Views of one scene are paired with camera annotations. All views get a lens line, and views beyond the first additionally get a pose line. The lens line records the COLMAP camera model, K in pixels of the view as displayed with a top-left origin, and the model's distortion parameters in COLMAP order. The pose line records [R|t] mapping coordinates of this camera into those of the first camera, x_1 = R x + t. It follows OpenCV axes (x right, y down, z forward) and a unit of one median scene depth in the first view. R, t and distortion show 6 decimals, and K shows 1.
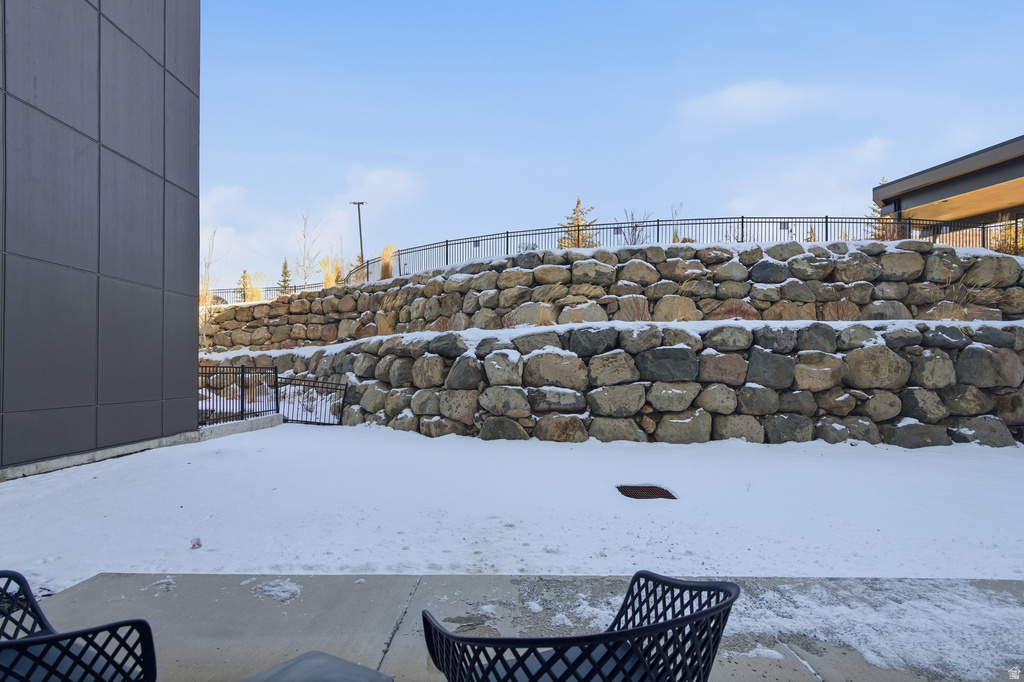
lens RADIAL K [[480.2, 0, 509.1], [0, 480.2, 368.9], [0, 0, 1]] dist [0.002420, 0.000421]
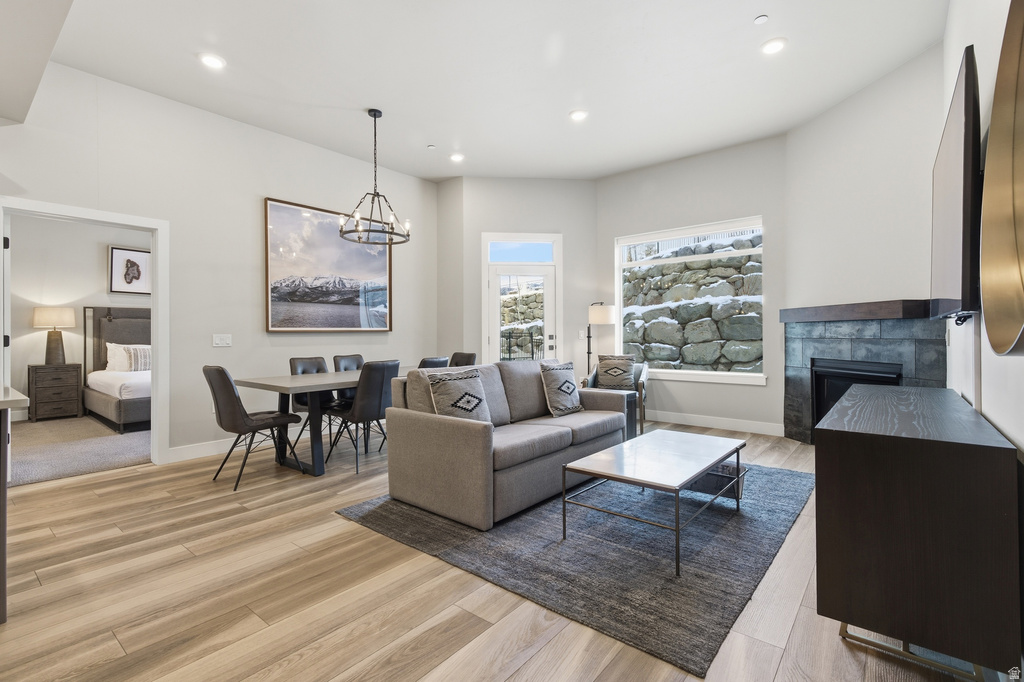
lens RADIAL K [[471.3, 0, 507.9], [0, 471.3, 332.6], [0, 0, 1]] dist [0.006424, 0.000207]
pose [[0.776635, -0.010323, -0.629866, 0.604772], [0.008678, 0.999946, -0.005688, 0.005553], [0.629891, -0.001049, 0.776683, -0.436589]]
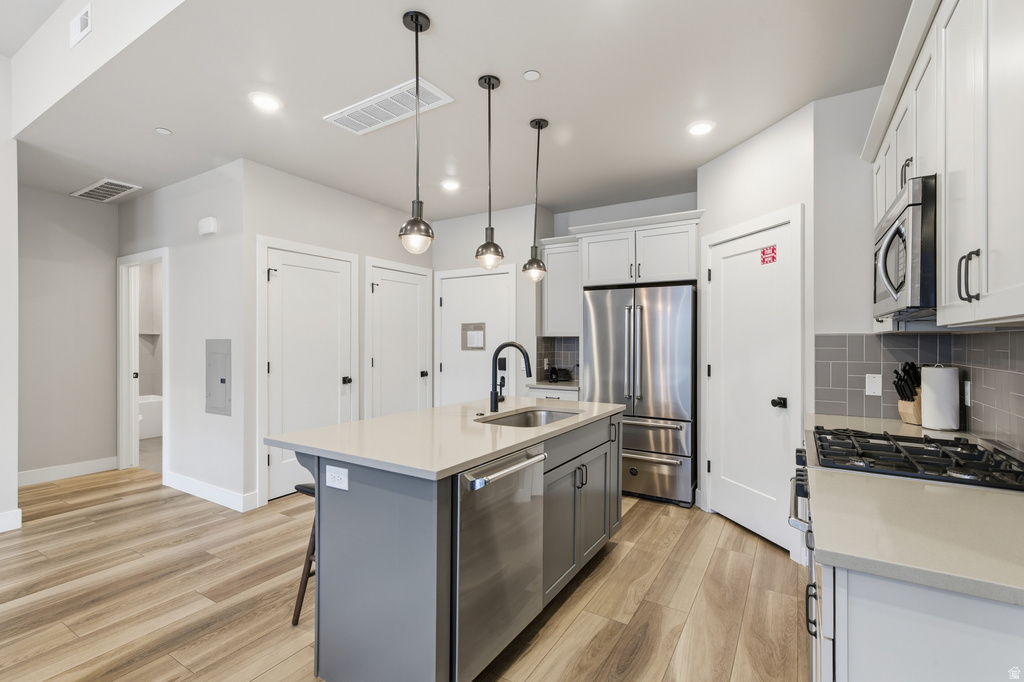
lens RADIAL K [[466.8, 0, 507.2], [0, 466.8, 340.1], [0, 0, 1]] dist [0.008923, -0.000131]
pose [[-0.851802, -0.005500, 0.523835, 0.190104], [-0.008071, 0.999964, -0.002624, -0.013694], [-0.523802, -0.006463, -0.851816, -0.303402]]
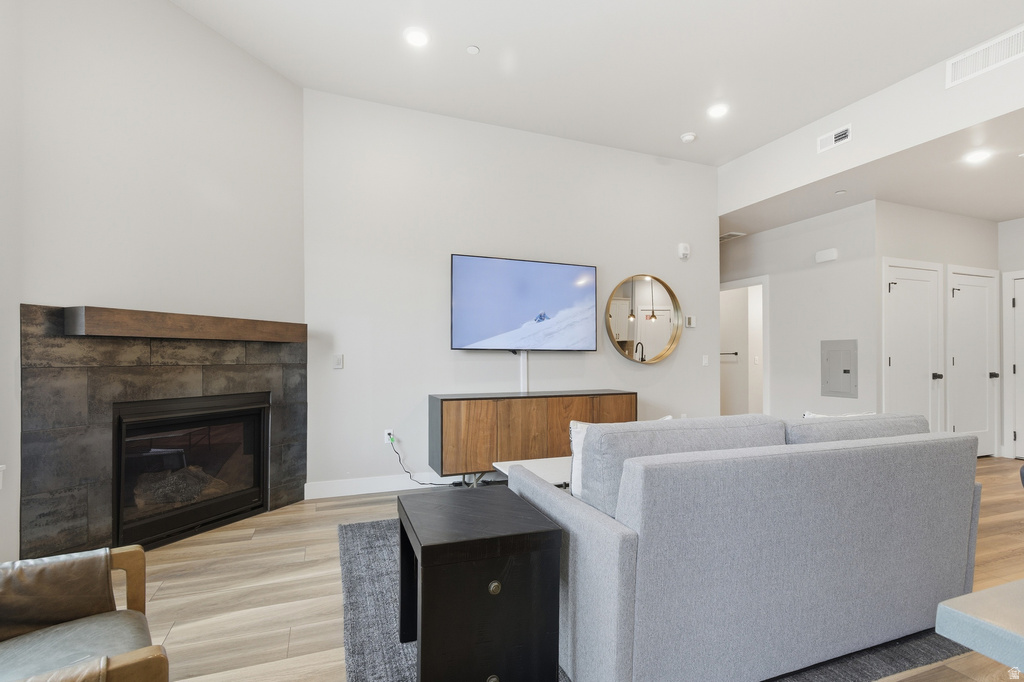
lens RADIAL K [[479.6, 0, 510.8], [0, 479.6, 352.9], [0, 0, 1]] dist [0.001953, 0.000109]
pose [[-0.368412, 0.001383, 0.929662, 0.238455], [-0.006115, 0.999974, -0.003911, 0.003461], [-0.929642, -0.007125, -0.368394, -0.003939]]
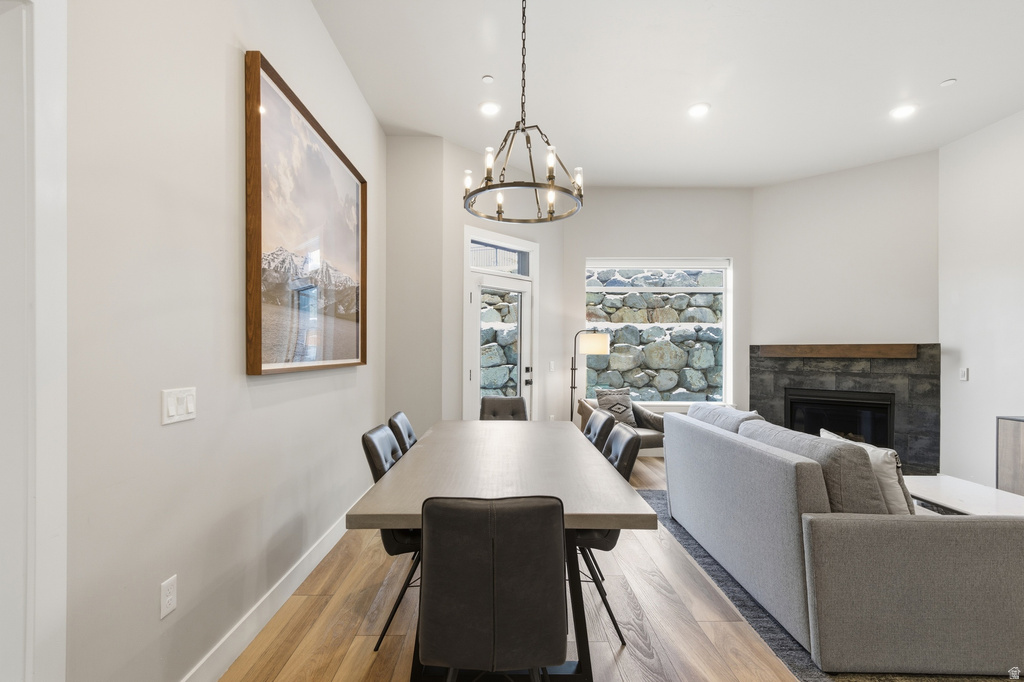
lens RADIAL K [[469.1, 0, 509.2], [0, 469.1, 356.8], [0, 0, 1]] dist [0.006179, 0.000060]
pose [[0.999840, -0.000183, 0.017874, 0.230555], [0.000033, 0.999965, 0.008395, -0.009154], [-0.017875, -0.008393, 0.999805, -0.419362]]
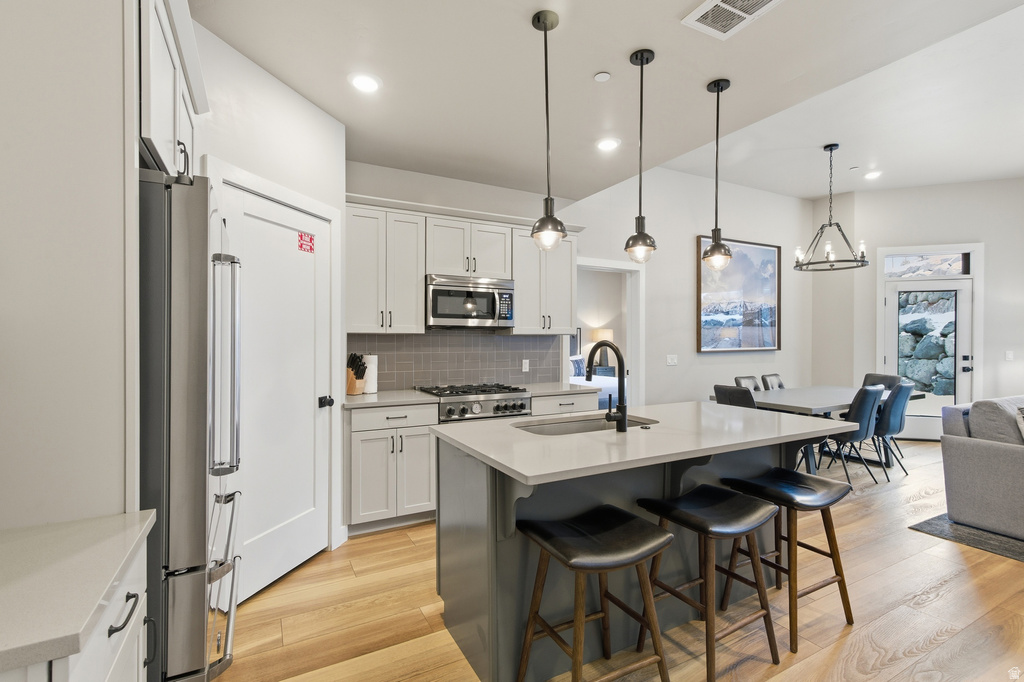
lens RADIAL K [[464.9, 0, 512.0], [0, 464.9, 341.0], [0, 0, 1]] dist [0.006539, 0.000480]
pose [[0.481181, -0.000039, -0.876621, 0.487566], [0.002644, 0.999996, 0.001407, -0.013918], [0.876617, -0.002995, 0.481179, -0.662499]]
